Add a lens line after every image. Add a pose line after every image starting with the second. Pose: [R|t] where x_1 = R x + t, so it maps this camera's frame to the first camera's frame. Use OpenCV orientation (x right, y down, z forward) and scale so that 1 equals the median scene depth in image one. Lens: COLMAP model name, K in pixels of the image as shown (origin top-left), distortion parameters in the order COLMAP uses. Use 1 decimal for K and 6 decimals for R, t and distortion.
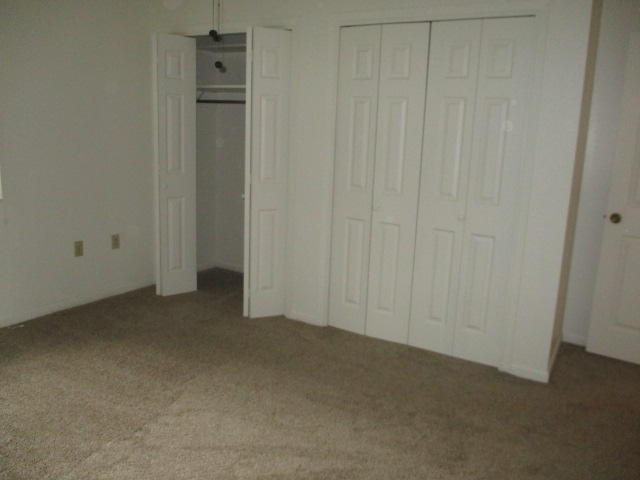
lens RADIAL K [[532.5, 0, 333.9], [0, 532.5, 231.7], [0, 0, 1]] dist [-0.028228, 0.015136]
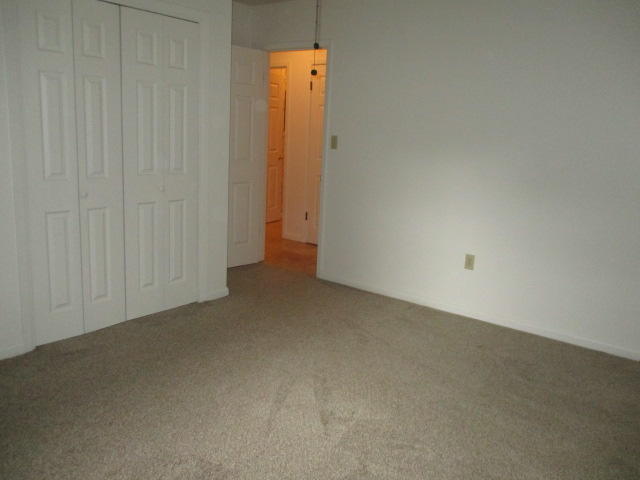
lens RADIAL K [[532.5, 0, 333.9], [0, 532.5, 231.7], [0, 0, 1]] dist [-0.028228, 0.015136]
pose [[0.156301, -0.227367, 0.961184, -1.013763], [0.129357, 0.969474, 0.208293, -0.155086], [-0.979202, 0.091779, 0.180942, 0.546229]]
